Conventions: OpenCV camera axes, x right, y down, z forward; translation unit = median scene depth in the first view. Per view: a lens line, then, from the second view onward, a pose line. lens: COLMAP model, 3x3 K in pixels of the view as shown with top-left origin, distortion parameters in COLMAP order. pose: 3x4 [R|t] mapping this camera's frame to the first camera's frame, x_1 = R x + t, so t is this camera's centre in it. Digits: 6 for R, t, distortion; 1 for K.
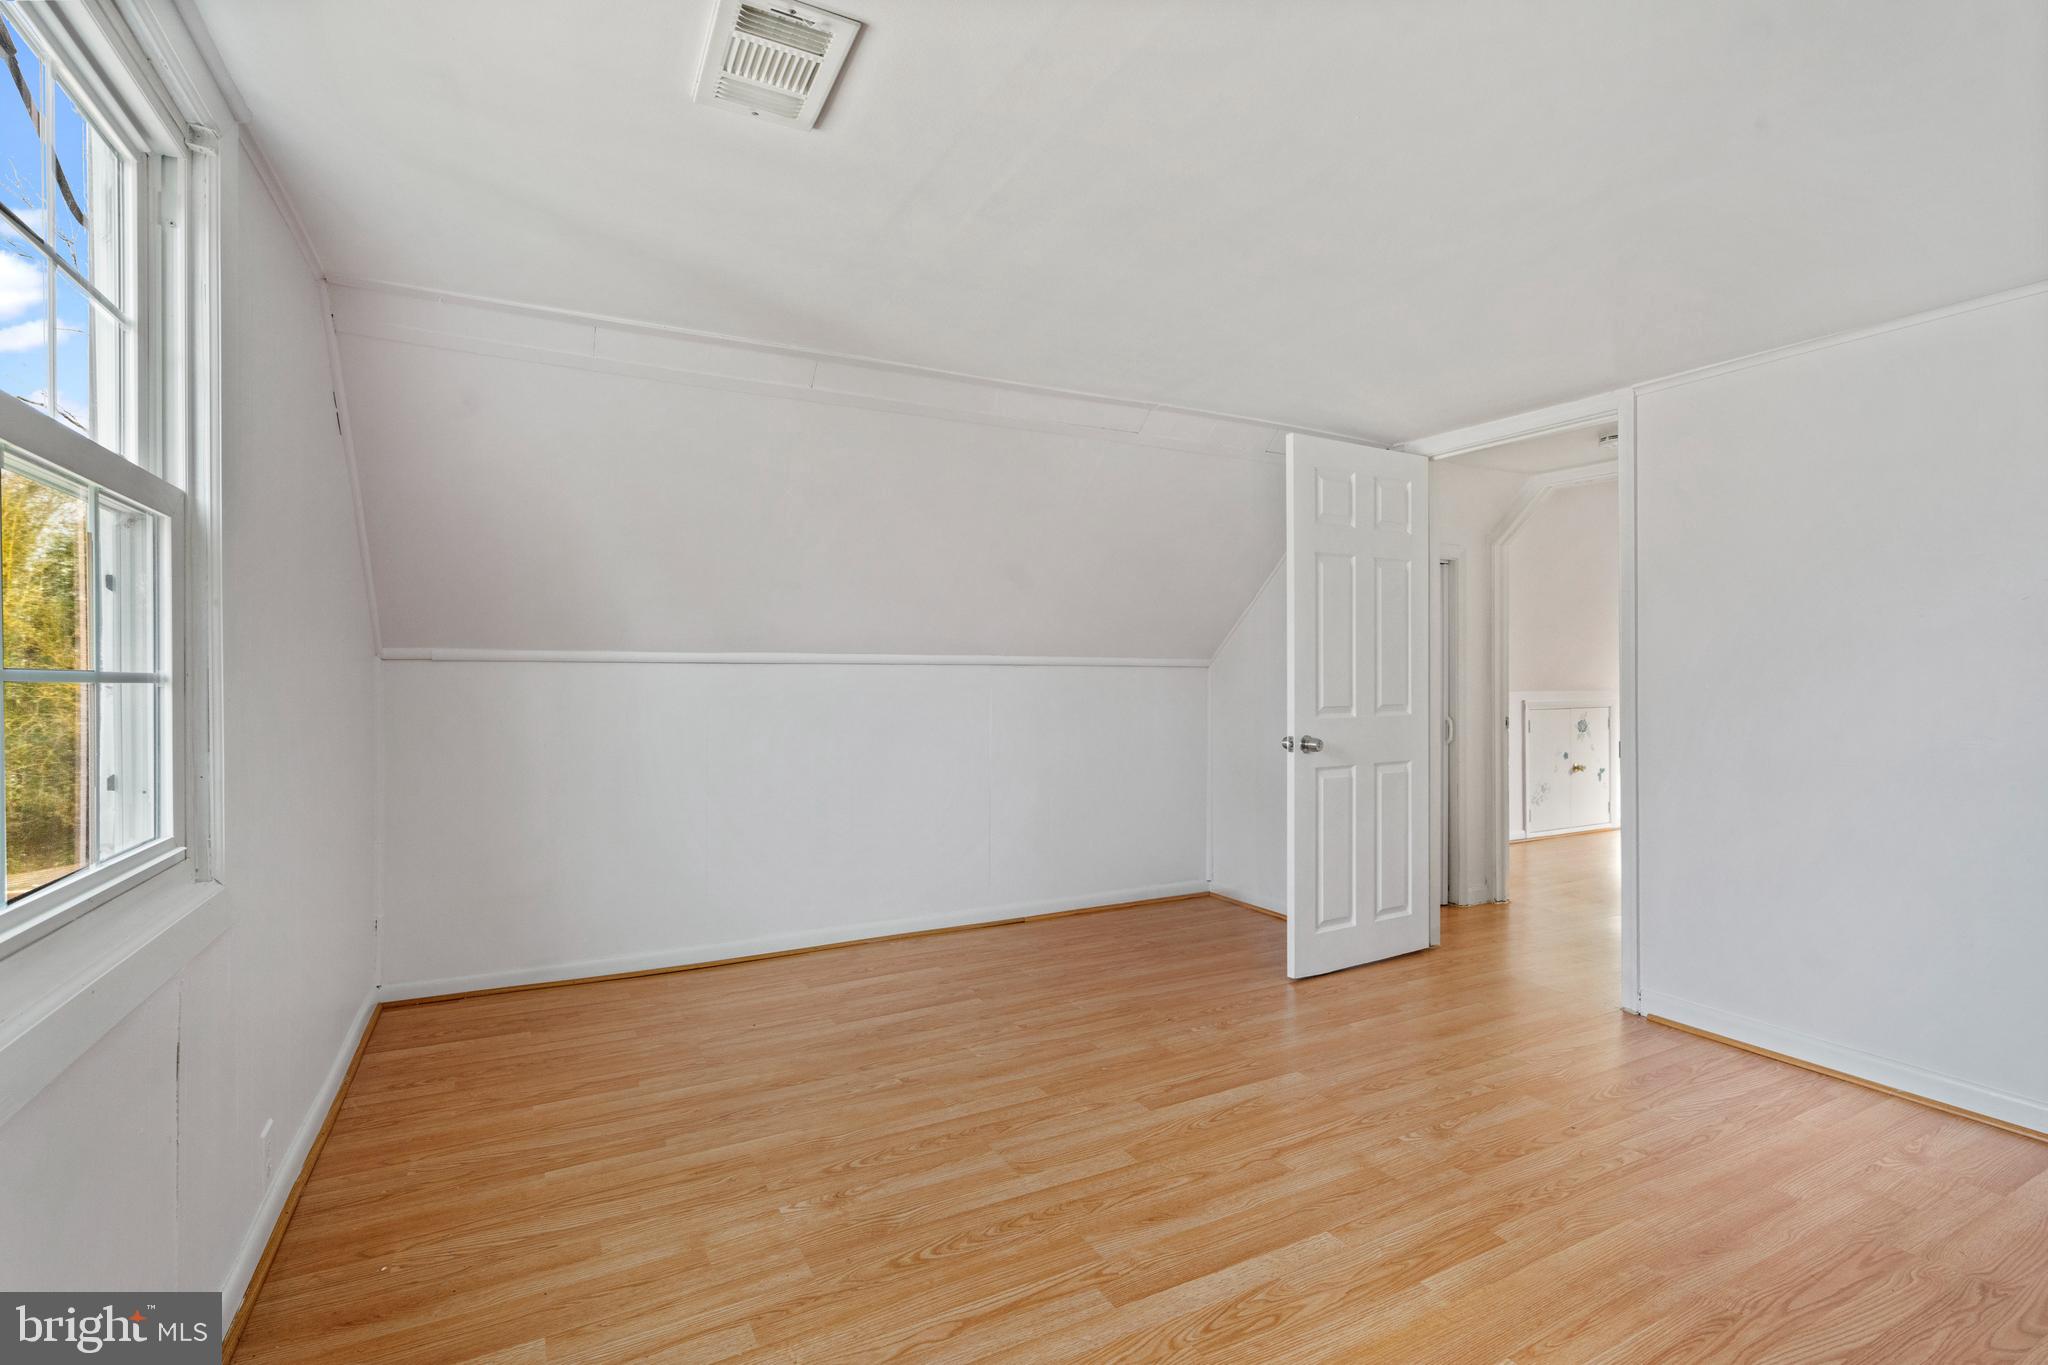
lens RADIAL K [[926.2, 0, 1015.7], [0, 926.2, 673.4], [0, 0, 1]] dist [-0.007401, 0.002888]
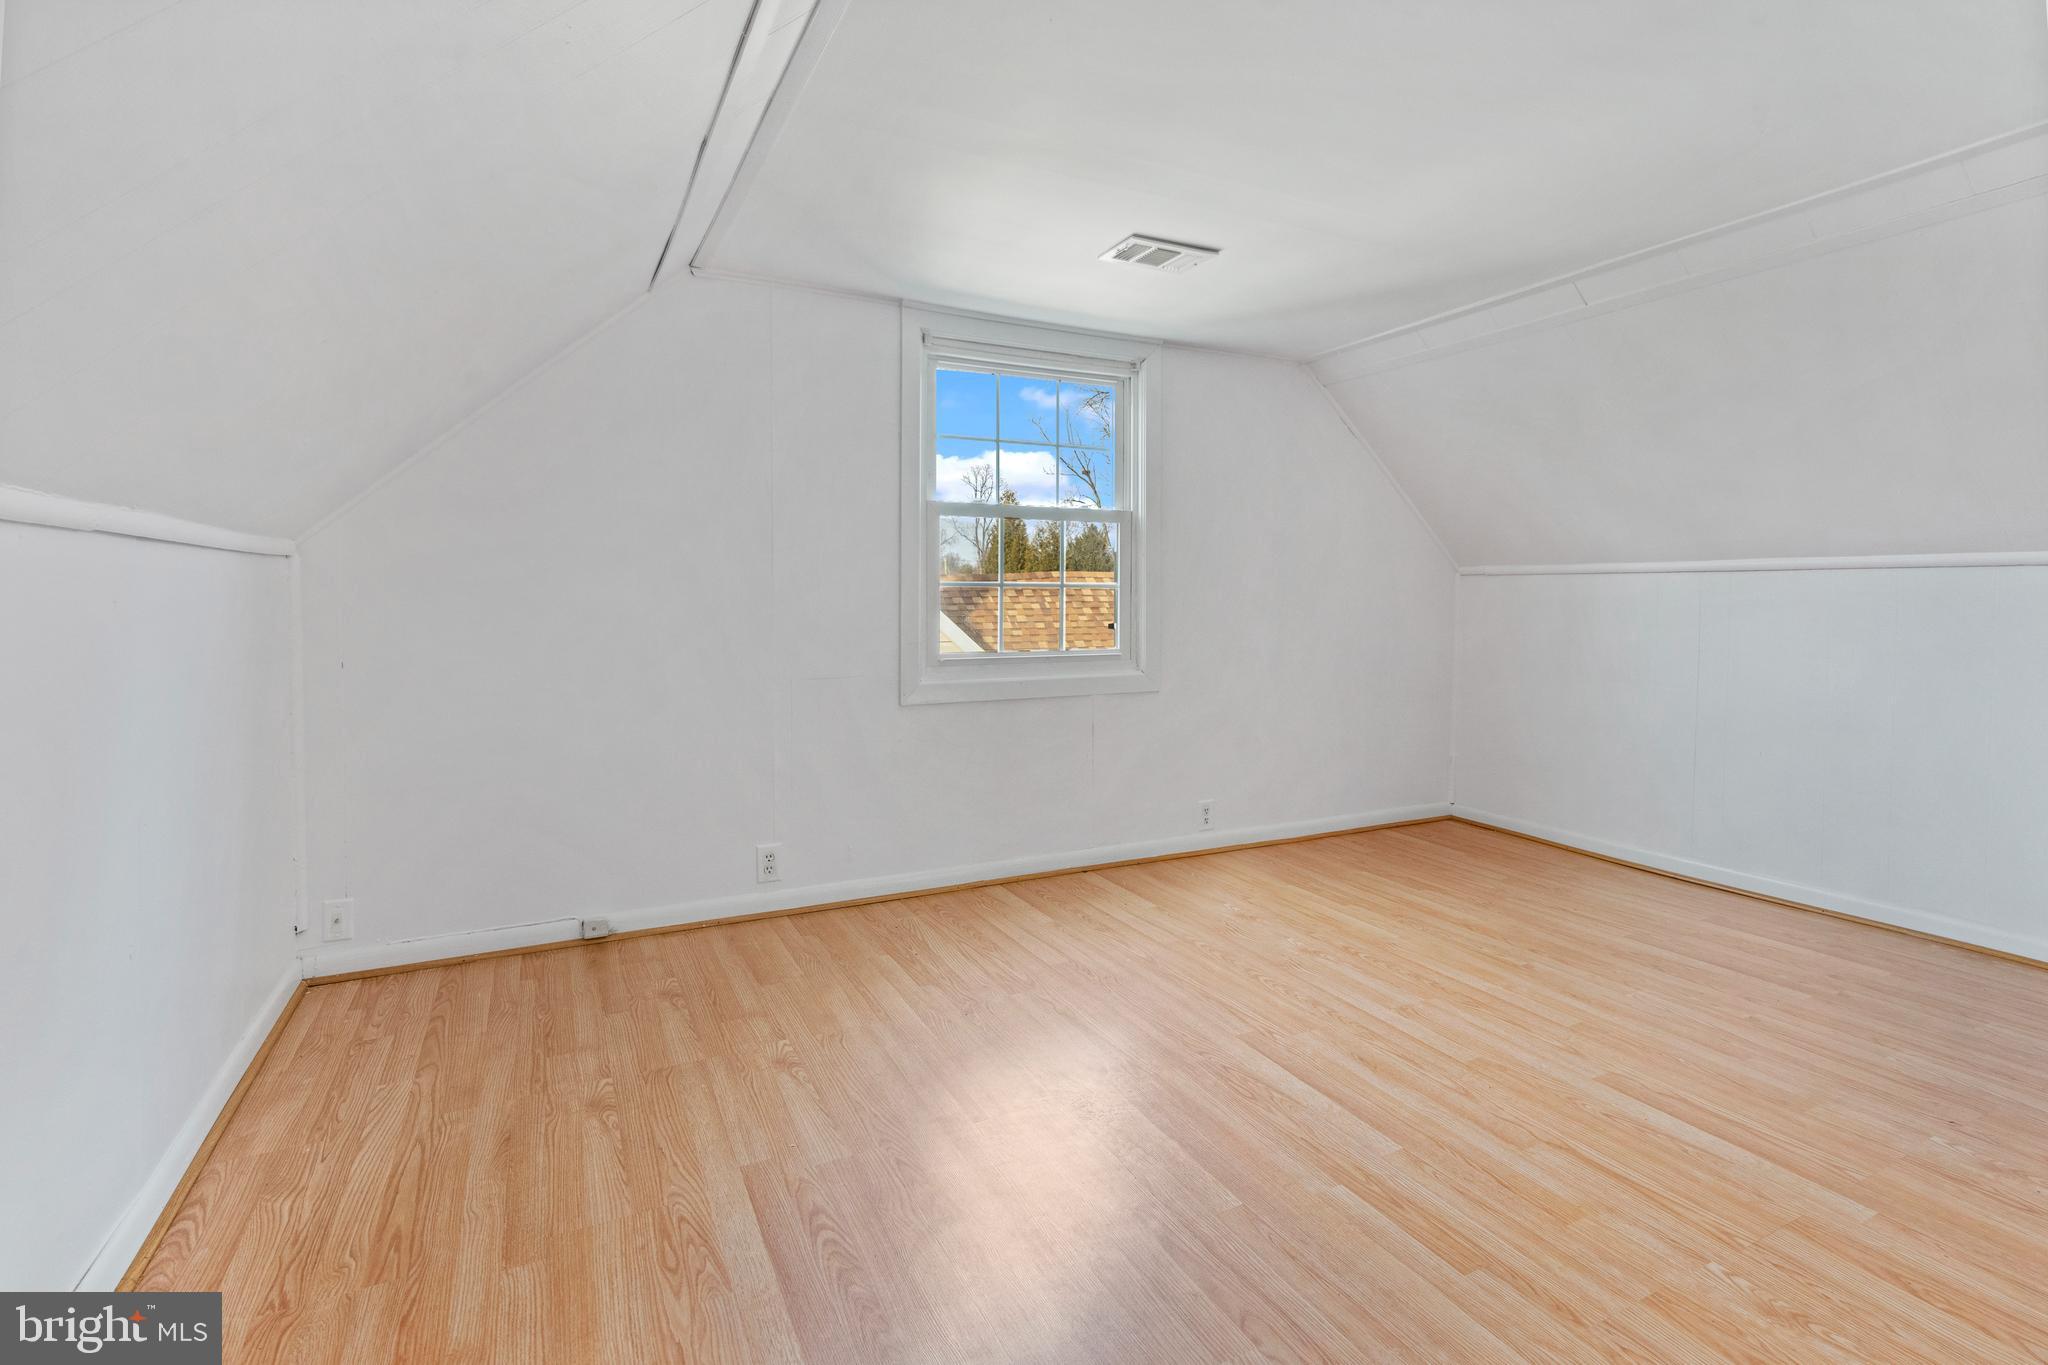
lens RADIAL K [[926.2, 0, 1010.0], [0, 926.2, 609.8], [0, 0, 1]] dist [-0.007401, 0.002888]
pose [[-0.027651, 0.015596, -0.999496, 1.181143], [0.006140, 0.999862, 0.015432, 0.018060], [0.999599, -0.005710, -0.027743, 0.555643]]
